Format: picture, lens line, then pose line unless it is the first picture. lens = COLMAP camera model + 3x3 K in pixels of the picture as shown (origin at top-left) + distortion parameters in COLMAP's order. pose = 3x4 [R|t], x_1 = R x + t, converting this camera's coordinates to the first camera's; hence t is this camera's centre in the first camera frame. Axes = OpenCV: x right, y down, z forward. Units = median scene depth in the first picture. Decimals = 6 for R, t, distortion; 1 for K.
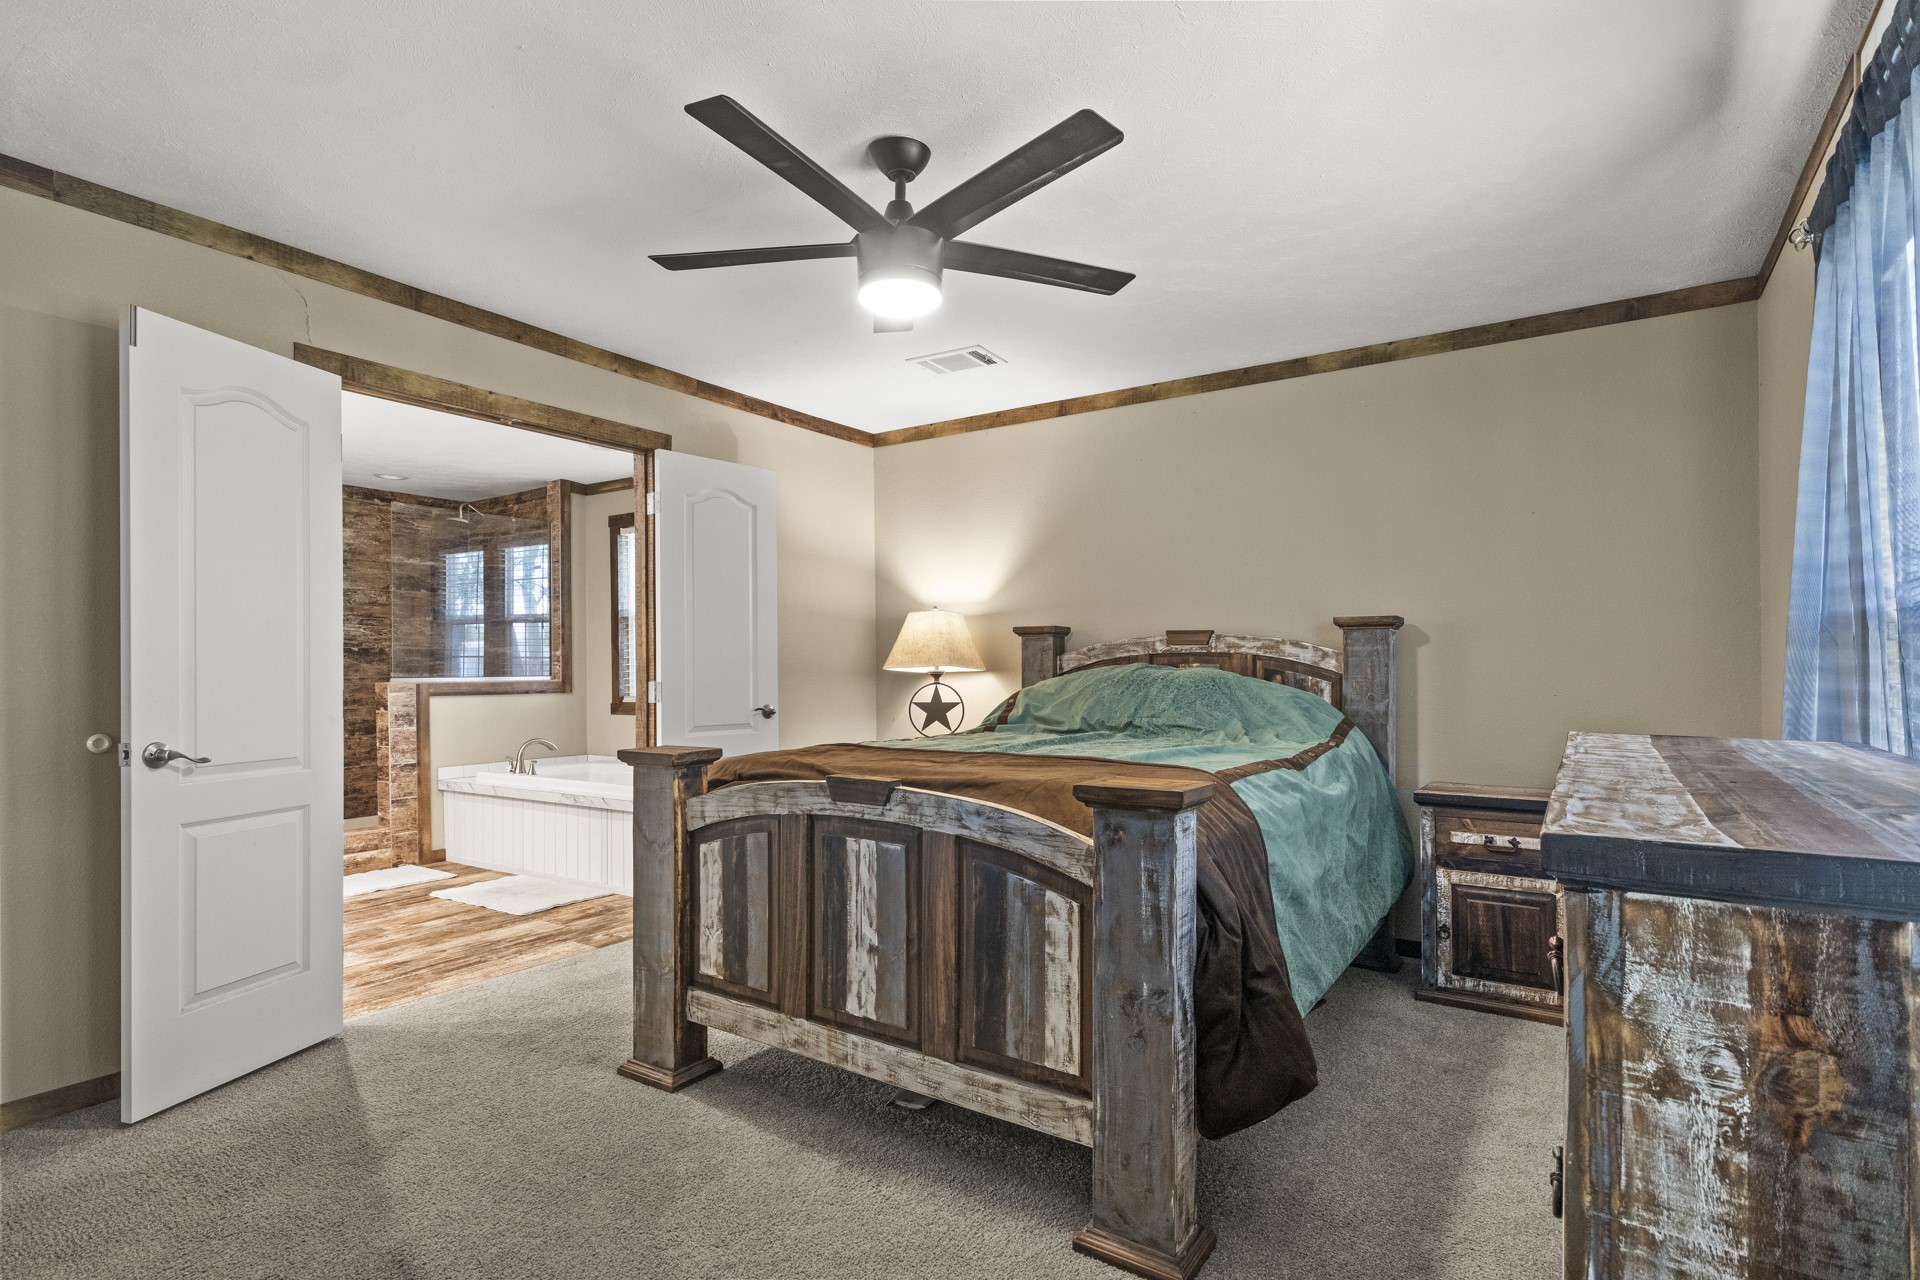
lens RADIAL K [[954.3, 0, 968.1], [0, 954.3, 668.9], [0, 0, 1]] dist [0.003985, -0.000612]
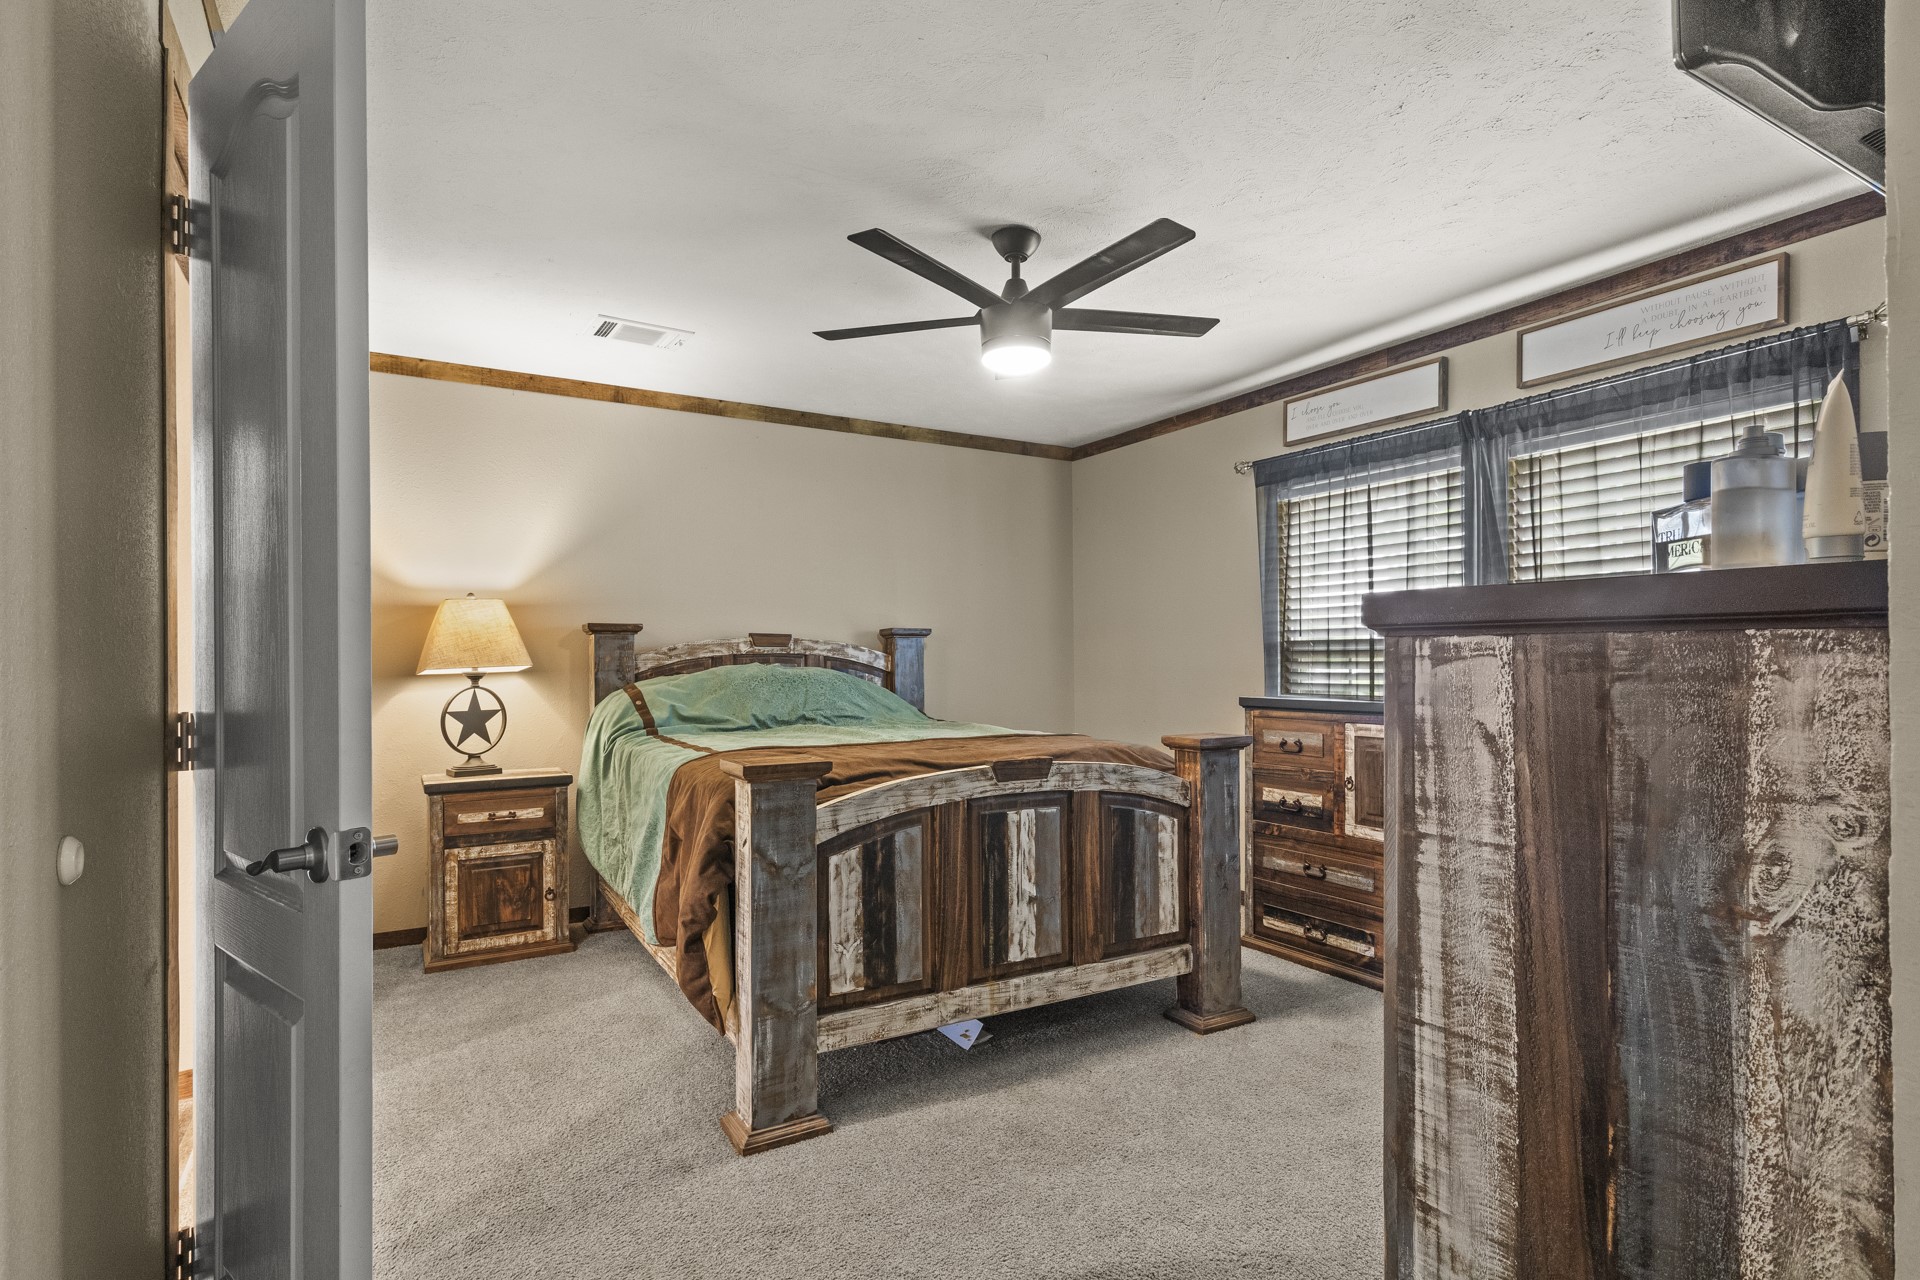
lens RADIAL K [[954.3, 0, 968.1], [0, 954.3, 668.9], [0, 0, 1]] dist [0.003985, -0.000612]
pose [[0.437072, -0.004387, 0.899416, -1.203604], [0.006046, 0.999980, 0.001939, 0.000392], [-0.899406, 0.004591, 0.437090, 0.540719]]
